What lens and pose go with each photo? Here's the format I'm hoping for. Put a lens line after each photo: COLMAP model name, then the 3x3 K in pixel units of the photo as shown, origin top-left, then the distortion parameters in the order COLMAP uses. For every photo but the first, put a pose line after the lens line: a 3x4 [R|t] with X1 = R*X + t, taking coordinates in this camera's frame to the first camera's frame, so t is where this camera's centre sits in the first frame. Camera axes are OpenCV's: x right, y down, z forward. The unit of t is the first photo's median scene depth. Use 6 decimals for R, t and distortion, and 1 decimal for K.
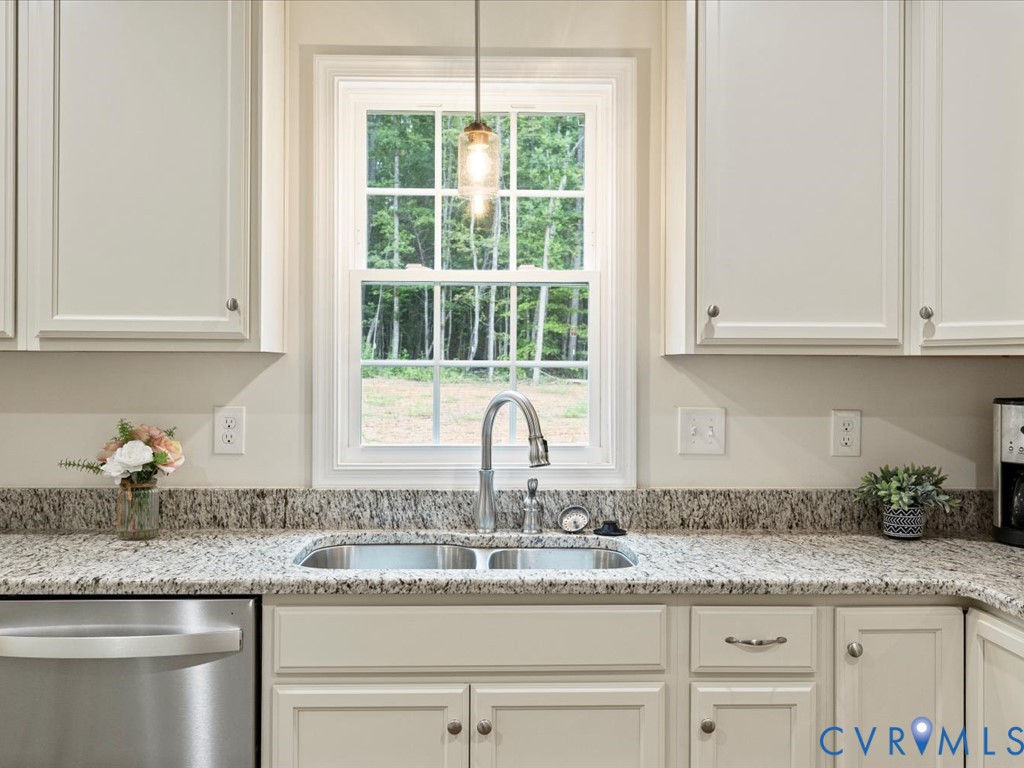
lens RADIAL K [[1020.5, 0, 504.8], [0, 1020.5, 368.6], [0, 0, 1]] dist [0.008385, 0.000000]
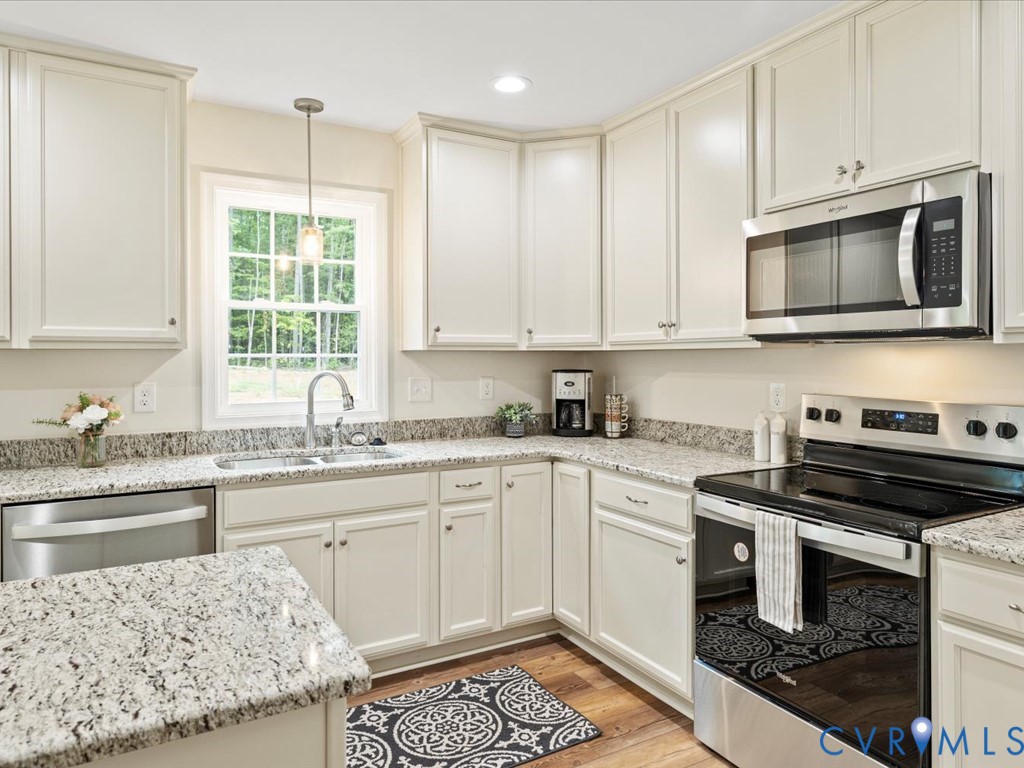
lens RADIAL K [[661.6, 0, 513.1], [0, 661.6, 374.8], [0, 0, 1]] dist [0.000368, 0.001853]
pose [[0.884176, -0.018805, 0.466776, -0.259335], [0.006925, 0.999607, 0.027153, -0.000100], [-0.467103, -0.020776, 0.883959, -0.214919]]
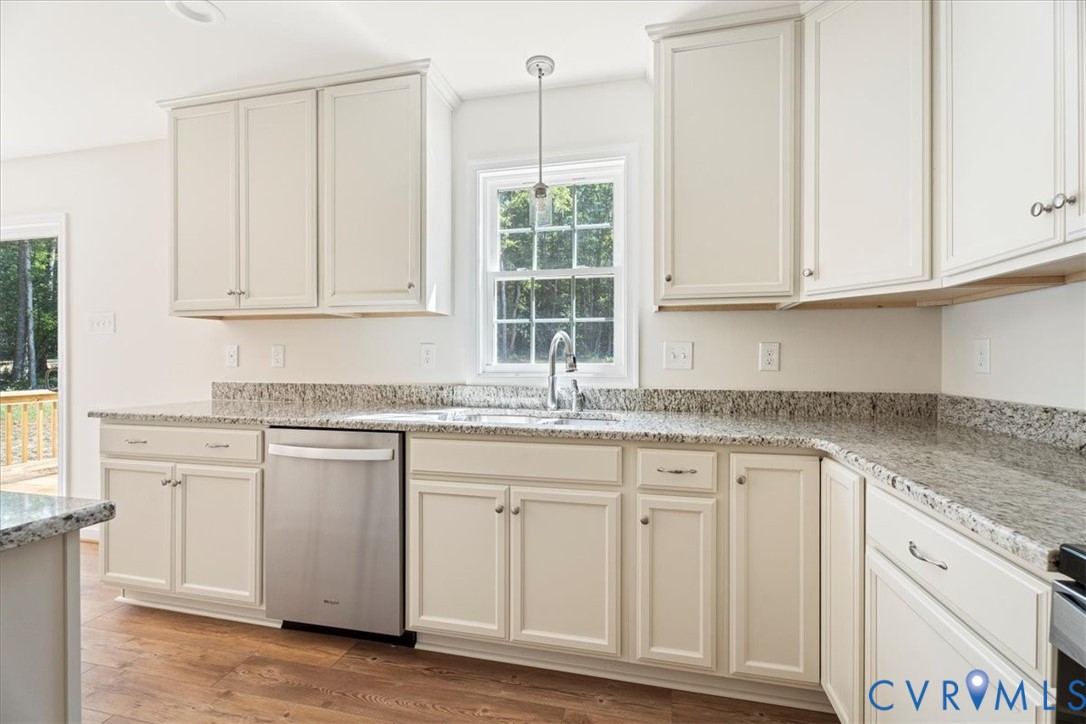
lens RADIAL K [[485.8, 0, 539.5], [0, 485.8, 362.3], [0, 0, 1]] dist [-0.001237, -0.000073]
pose [[0.965866, -0.000670, -0.259042, 0.194844], [0.002267, 0.999980, 0.005866, 0.072769], [0.259032, -0.006253, 0.965848, 0.161063]]
